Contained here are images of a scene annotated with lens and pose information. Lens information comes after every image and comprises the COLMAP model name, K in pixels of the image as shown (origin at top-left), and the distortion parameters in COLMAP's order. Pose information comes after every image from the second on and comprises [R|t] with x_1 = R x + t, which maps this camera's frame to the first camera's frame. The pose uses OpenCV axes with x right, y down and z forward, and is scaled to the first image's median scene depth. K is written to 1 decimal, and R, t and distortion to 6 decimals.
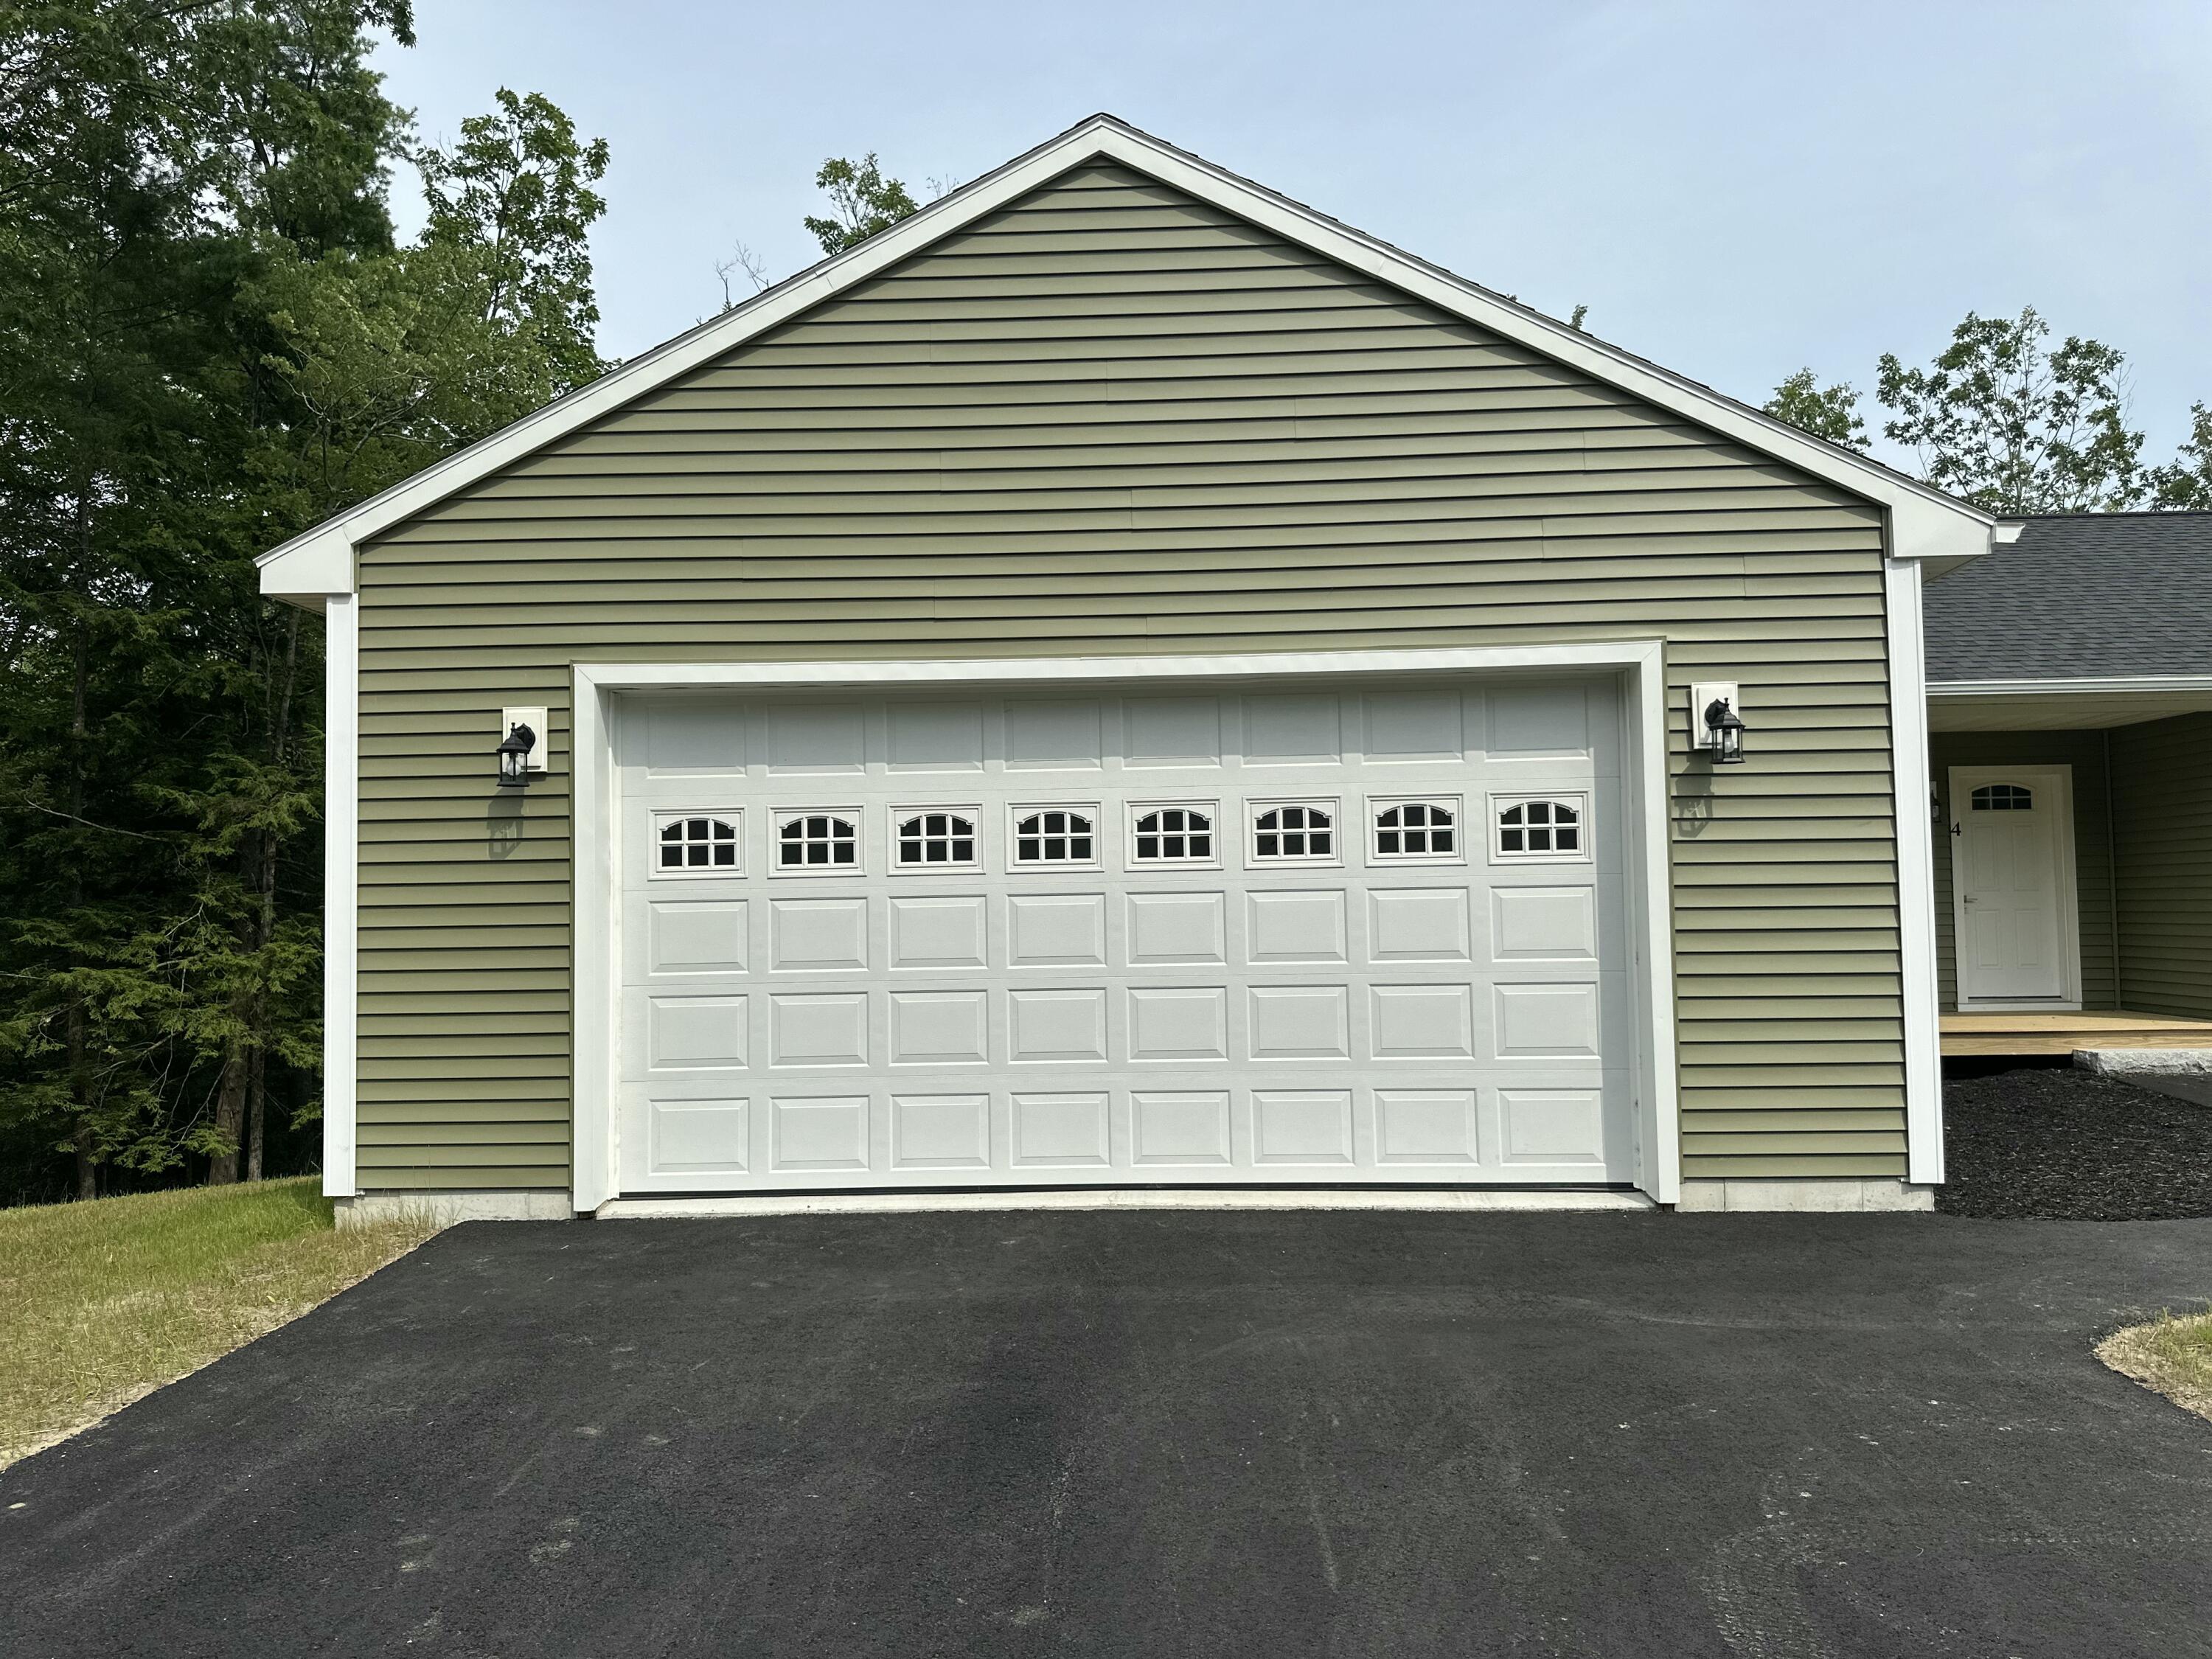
lens RADIAL K [[1564.2, 0, 1106.0], [0, 1564.2, 829.5], [0, 0, 1]] dist [0.093629, -0.074374]
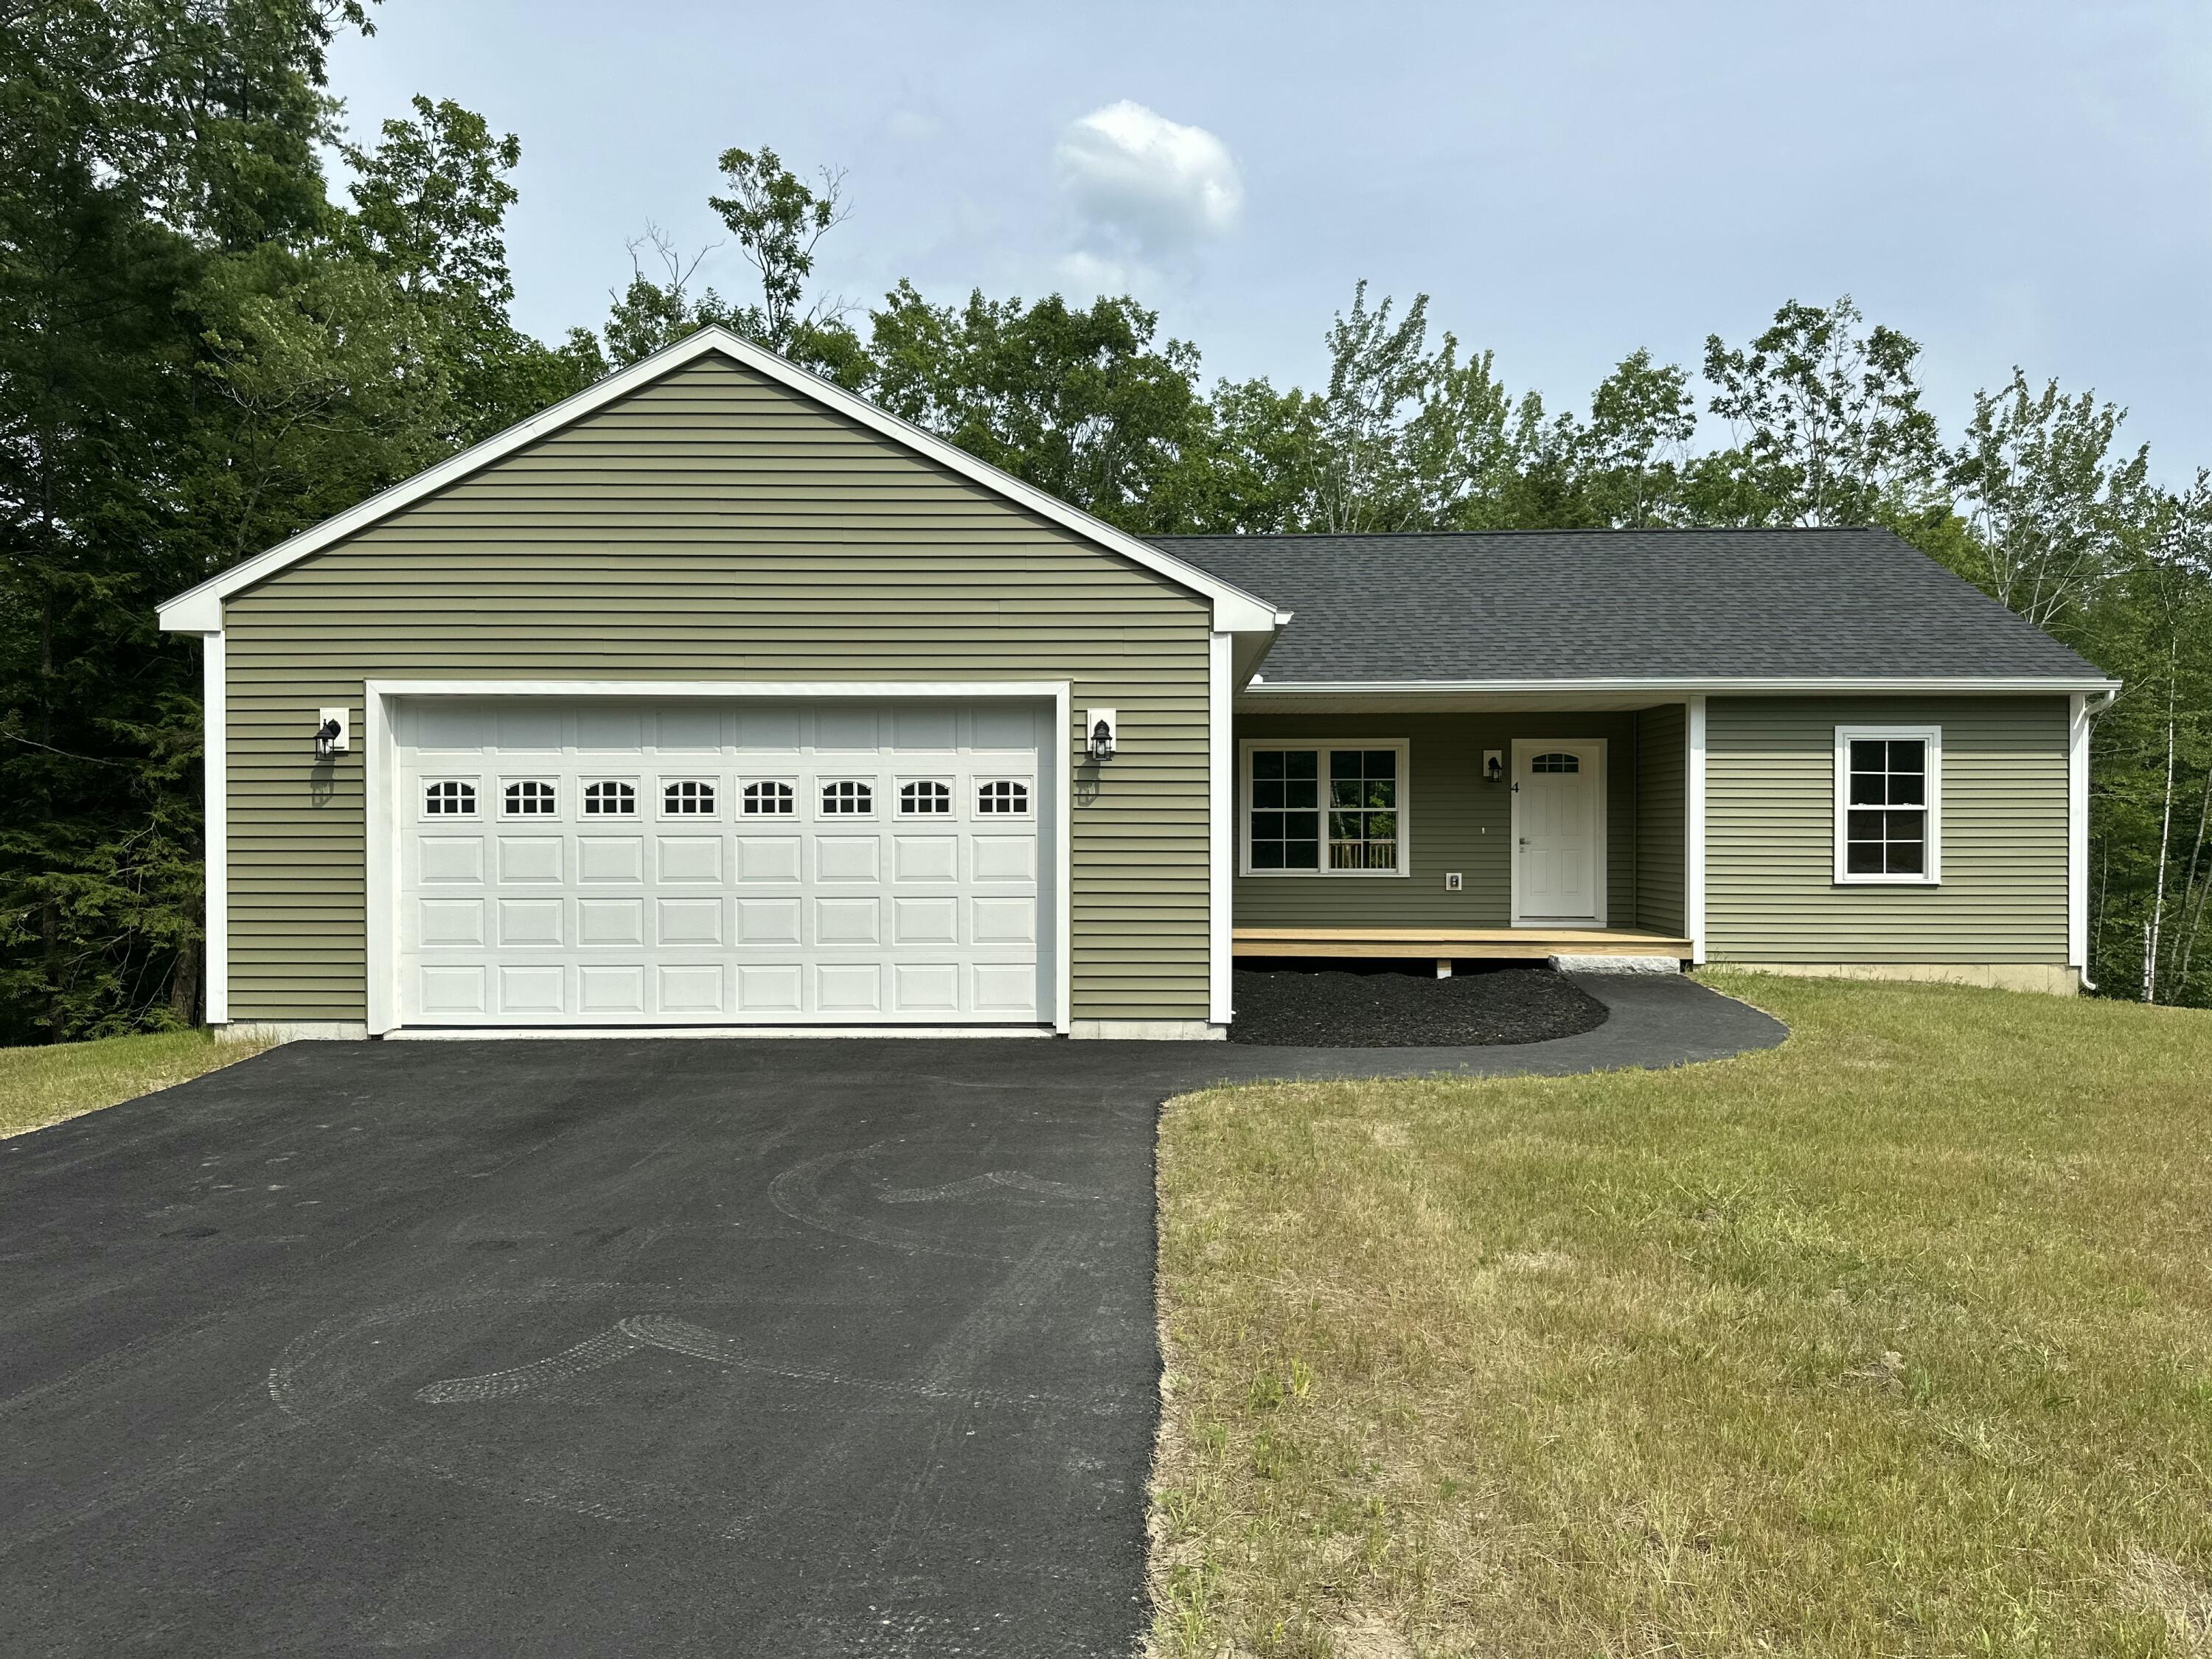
lens RADIAL K [[1564.2, 0, 1106.0], [0, 1564.2, 829.5], [0, 0, 1]] dist [0.093629, -0.074374]
pose [[0.999826, 0.015164, 0.010864, 0.134140], [-0.015691, 0.998617, 0.050180, -0.018221], [-0.010088, -0.050342, 0.998681, -0.203063]]
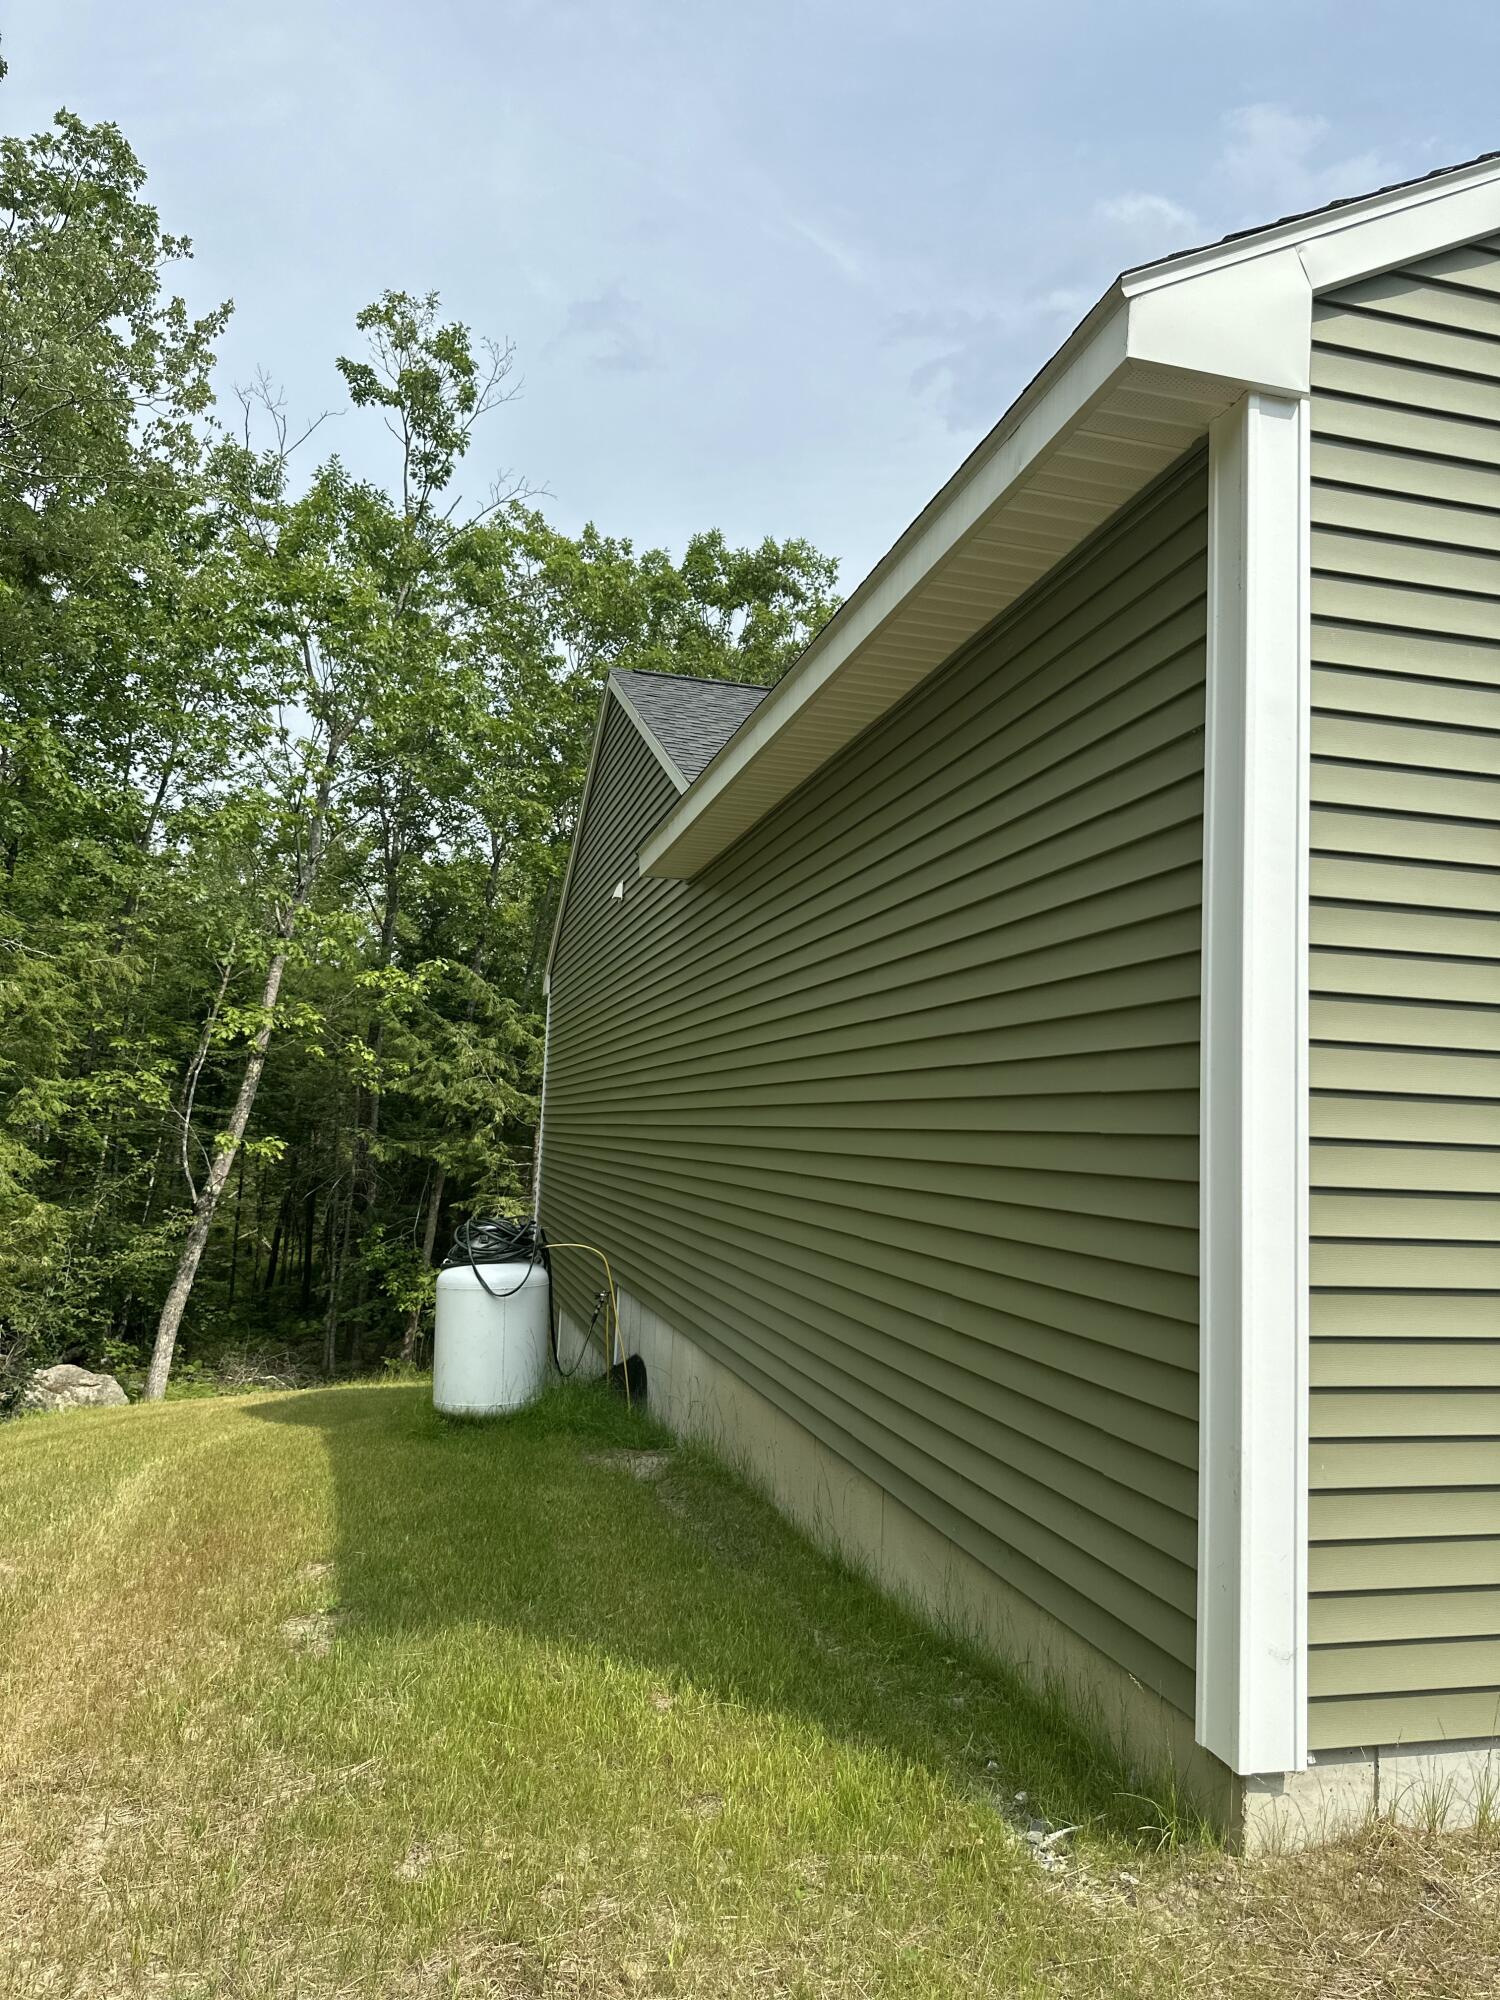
lens RADIAL K [[1414.2, 0, 750.0], [0, 1414.2, 1000.0], [0, 0, 1]] dist [0.093629, -0.074374]
pose [[0.960460, 0.074565, 0.268246, -0.271765], [-0.064077, 0.996806, -0.047654, 0.019724], [-0.270943, 0.028582, 0.962171, 0.245856]]
